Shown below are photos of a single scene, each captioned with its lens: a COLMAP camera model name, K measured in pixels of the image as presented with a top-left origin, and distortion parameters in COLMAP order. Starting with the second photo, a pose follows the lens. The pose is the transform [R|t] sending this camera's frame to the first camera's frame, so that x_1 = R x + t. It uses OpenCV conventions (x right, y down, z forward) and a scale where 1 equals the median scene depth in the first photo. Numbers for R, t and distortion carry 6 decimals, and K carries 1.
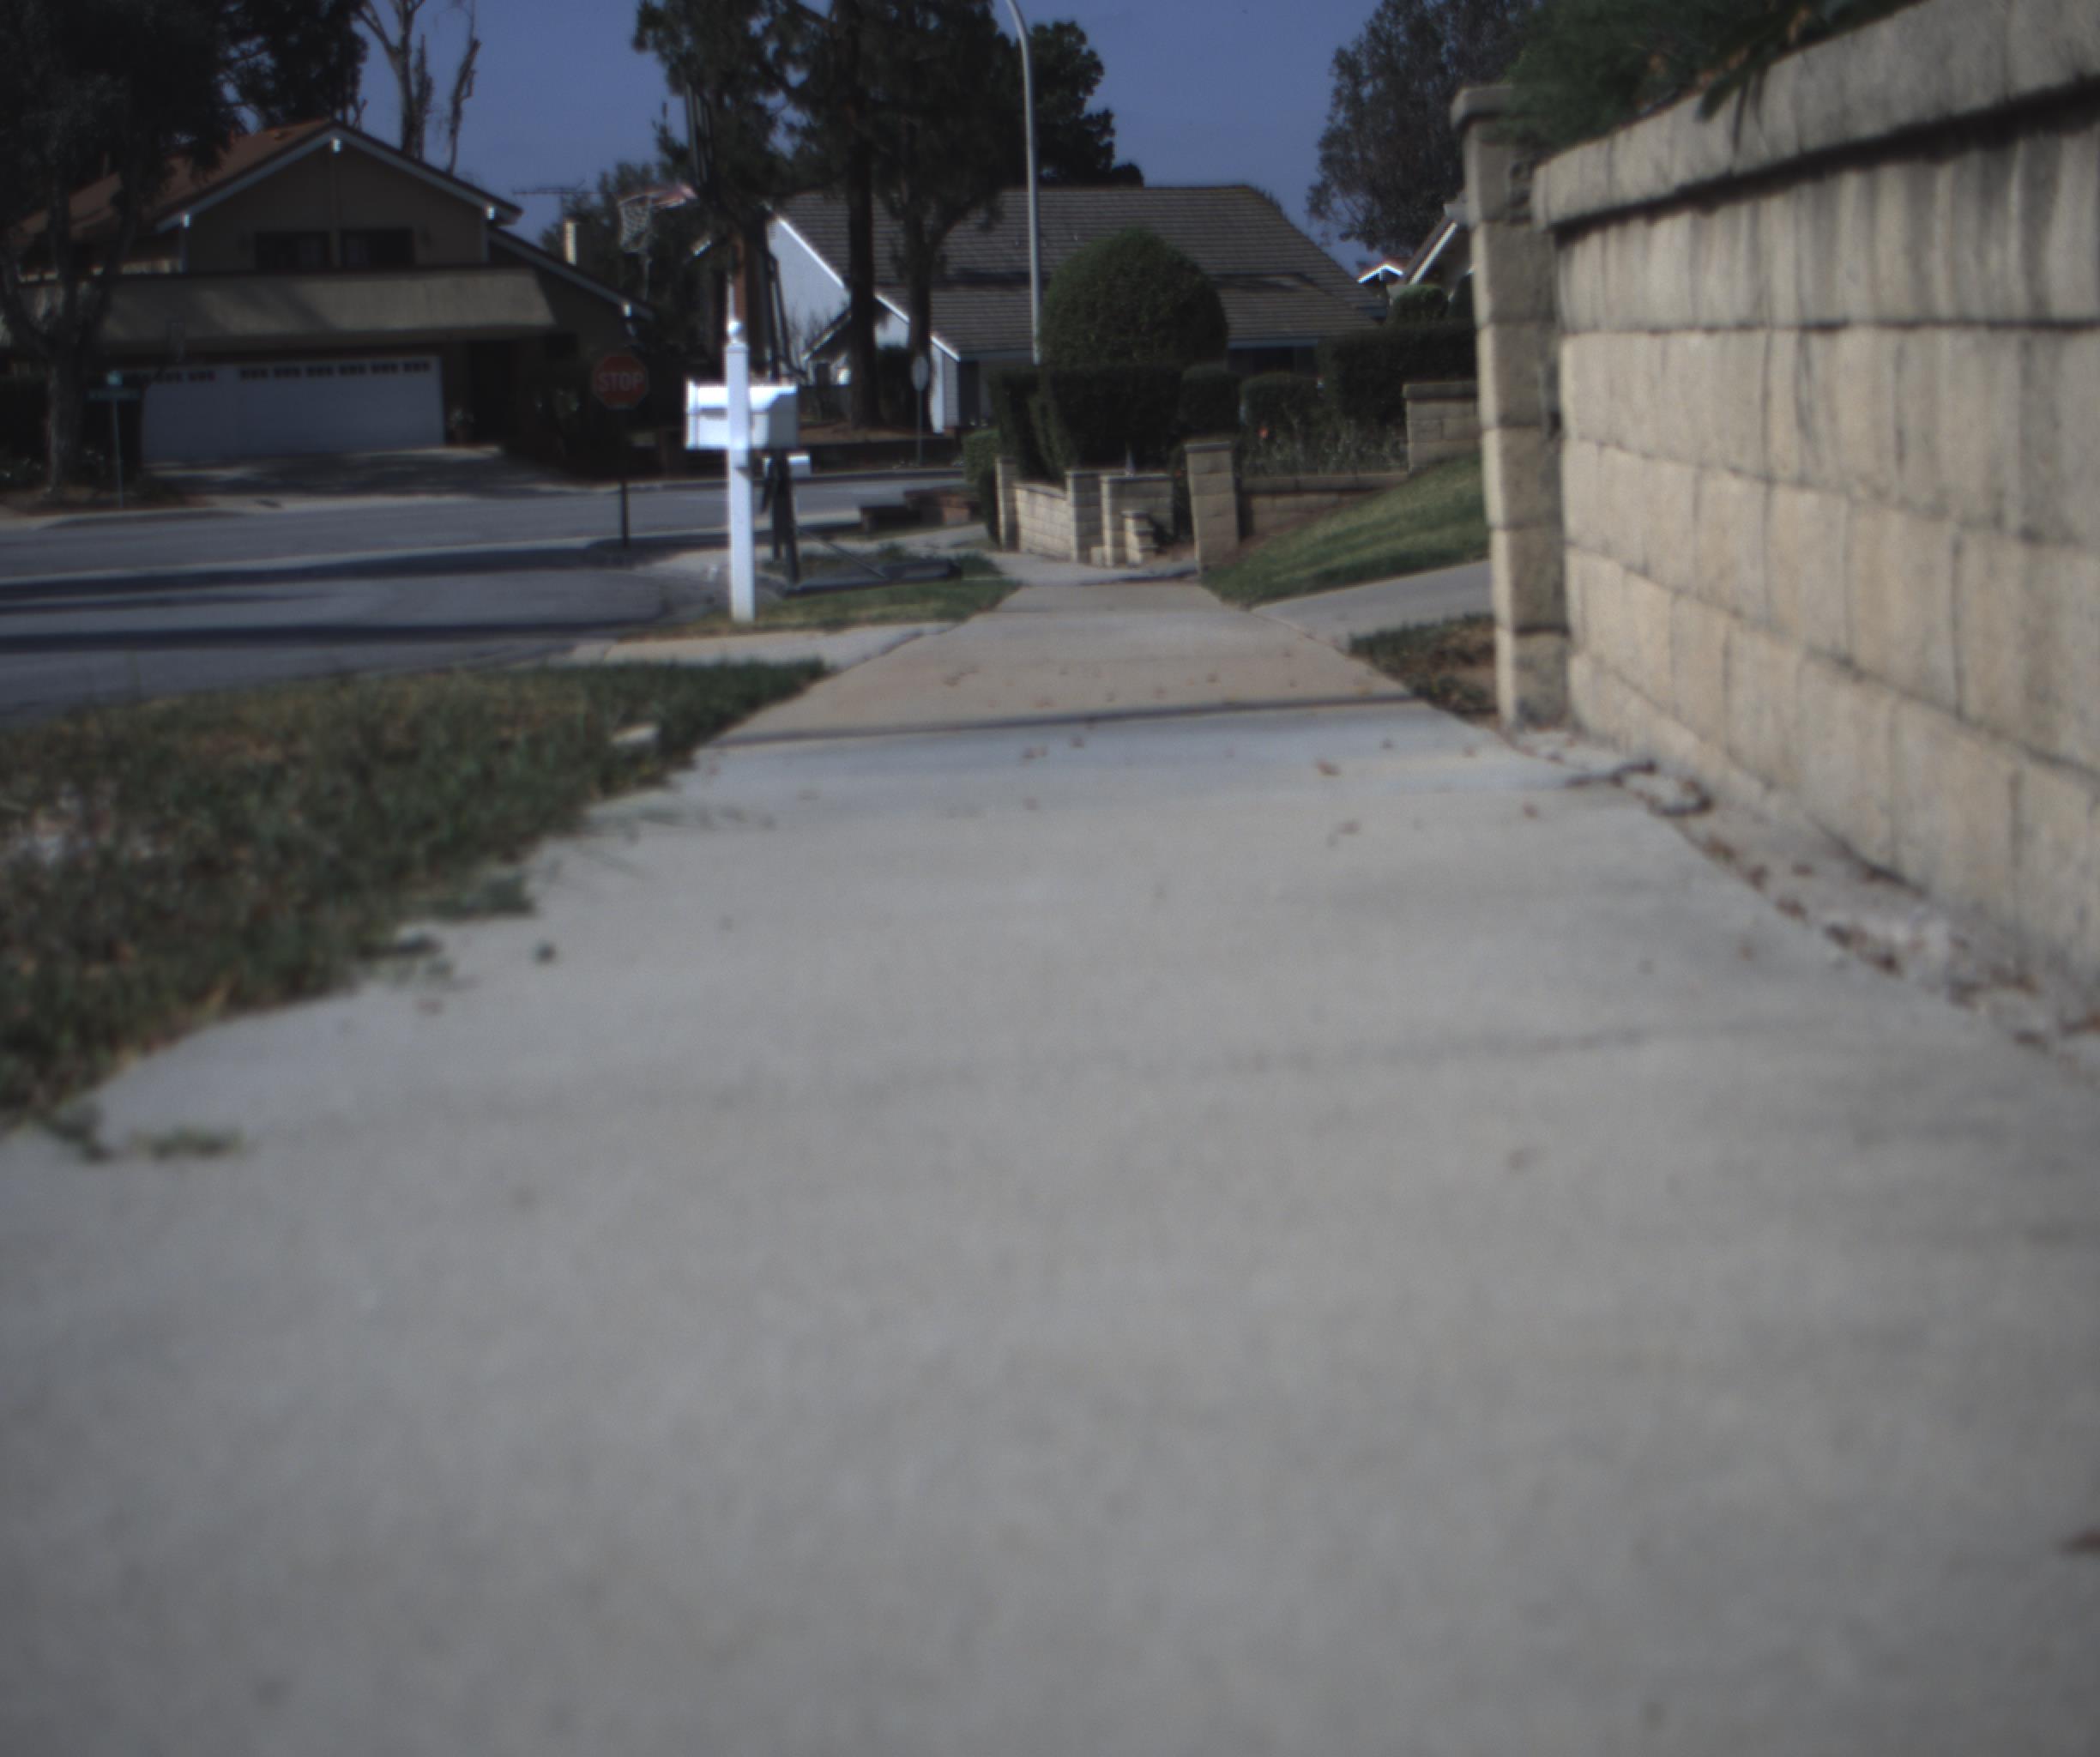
lens RADIAL K [[3923.7, 0, 1050.0], [0, 3923.7, 878.5], [0, 0, 1]] dist [-0.185401, 0.856989]
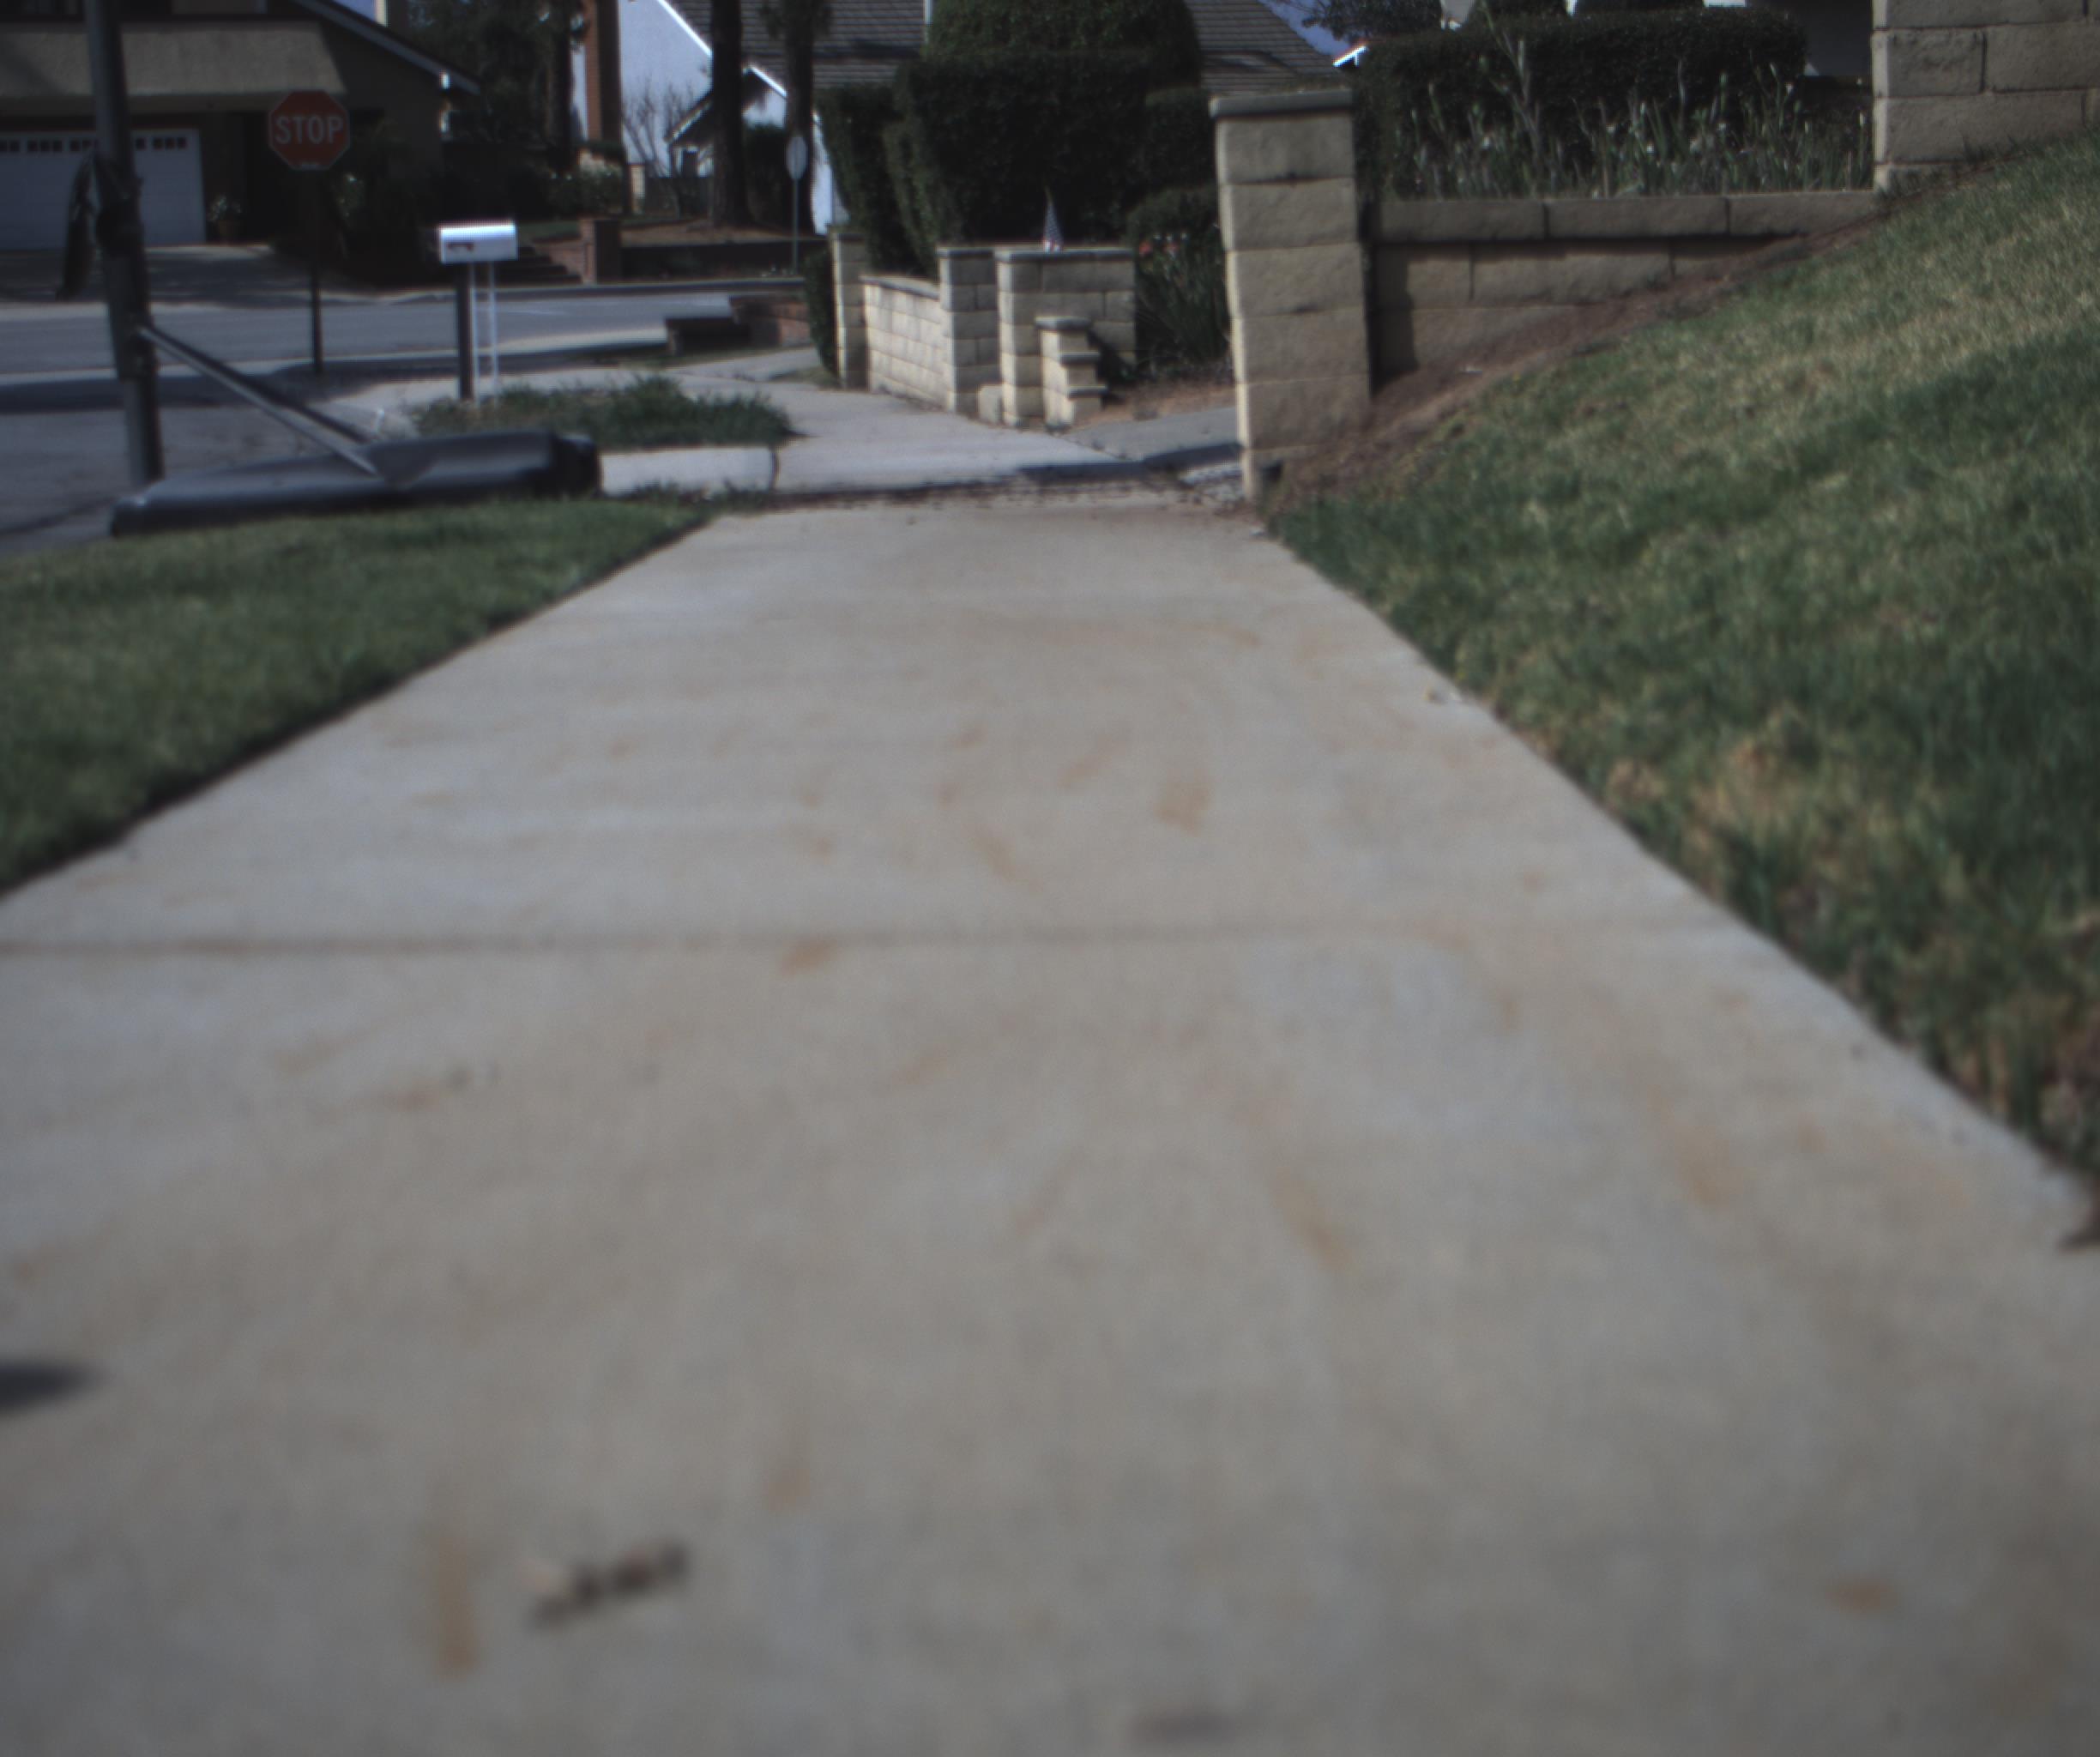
lens RADIAL K [[3923.7, 0, 1050.0], [0, 3923.7, 878.5], [0, 0, 1]] dist [-0.185401, 0.856989]
pose [[0.999770, 0.009120, 0.019422, 0.007310], [-0.009961, 0.998998, 0.043642, -0.028700], [-0.019004, -0.043825, 0.998858, 0.325021]]
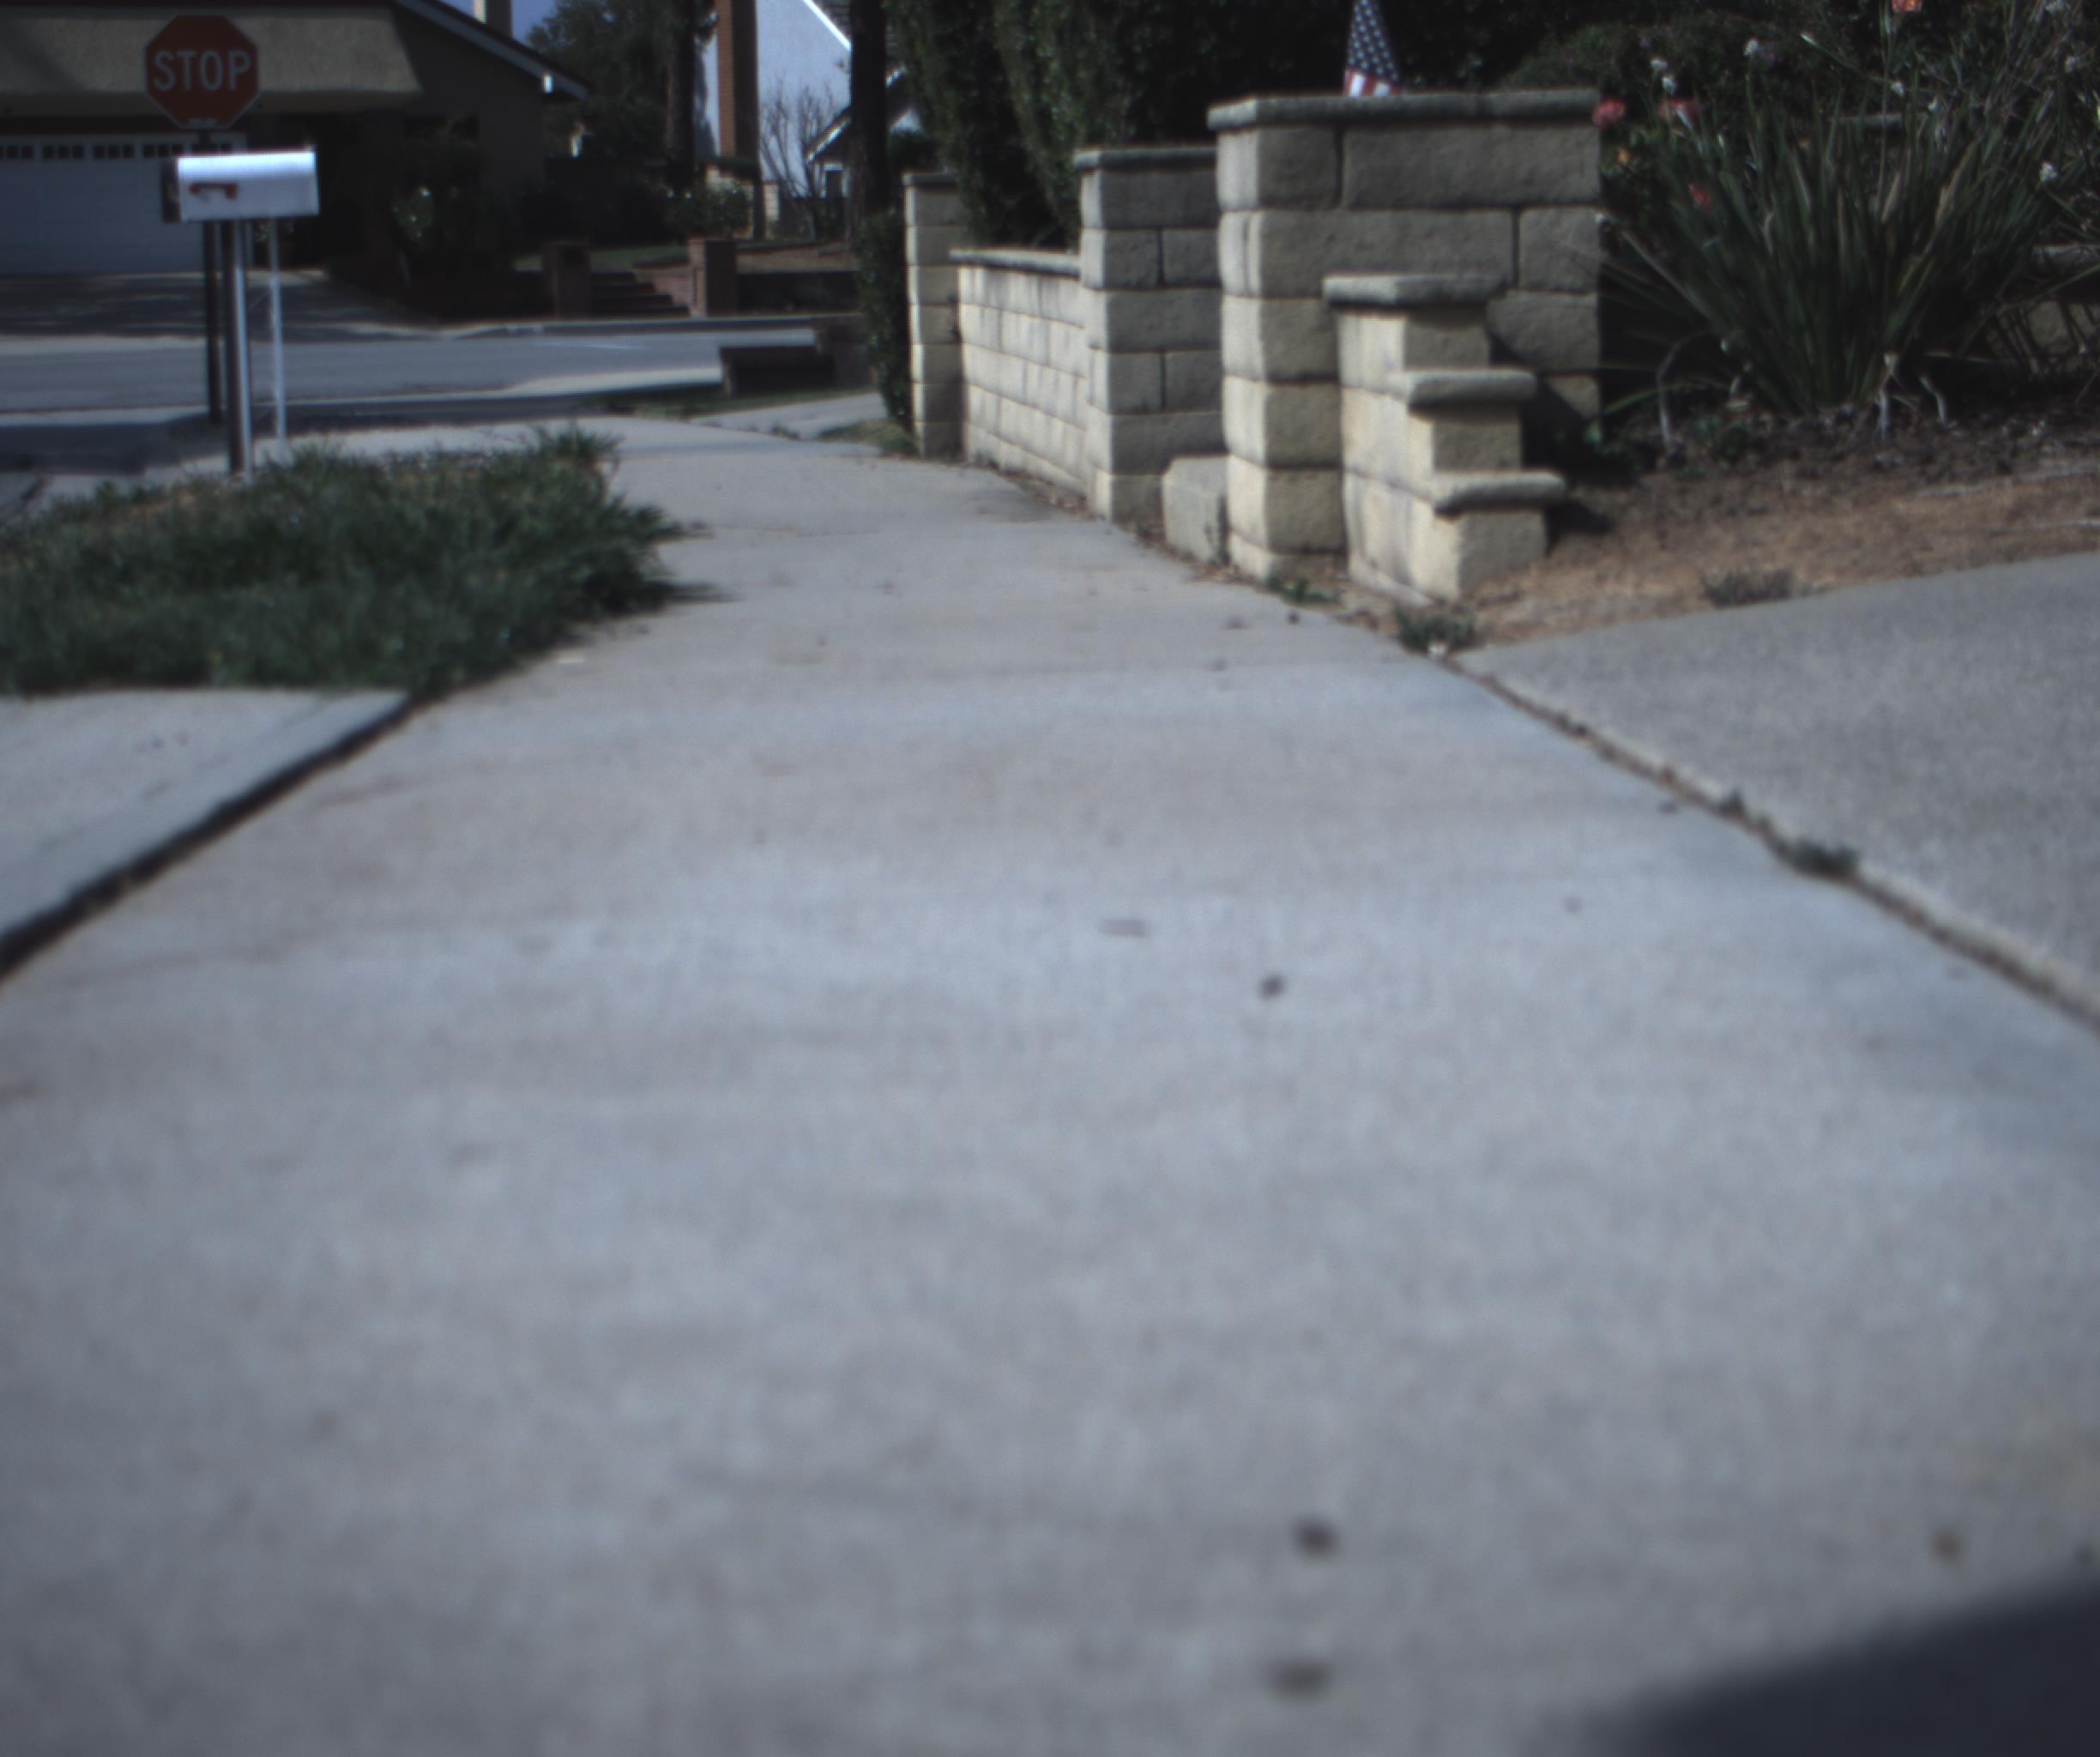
lens RADIAL K [[3923.7, 0, 1050.0], [0, 3923.7, 878.5], [0, 0, 1]] dist [-0.185401, 0.856989]
pose [[0.999424, 0.020644, -0.026945, 0.007298], [-0.019810, 0.999327, 0.030857, -0.047761], [0.027564, -0.030305, 0.999161, 0.547211]]
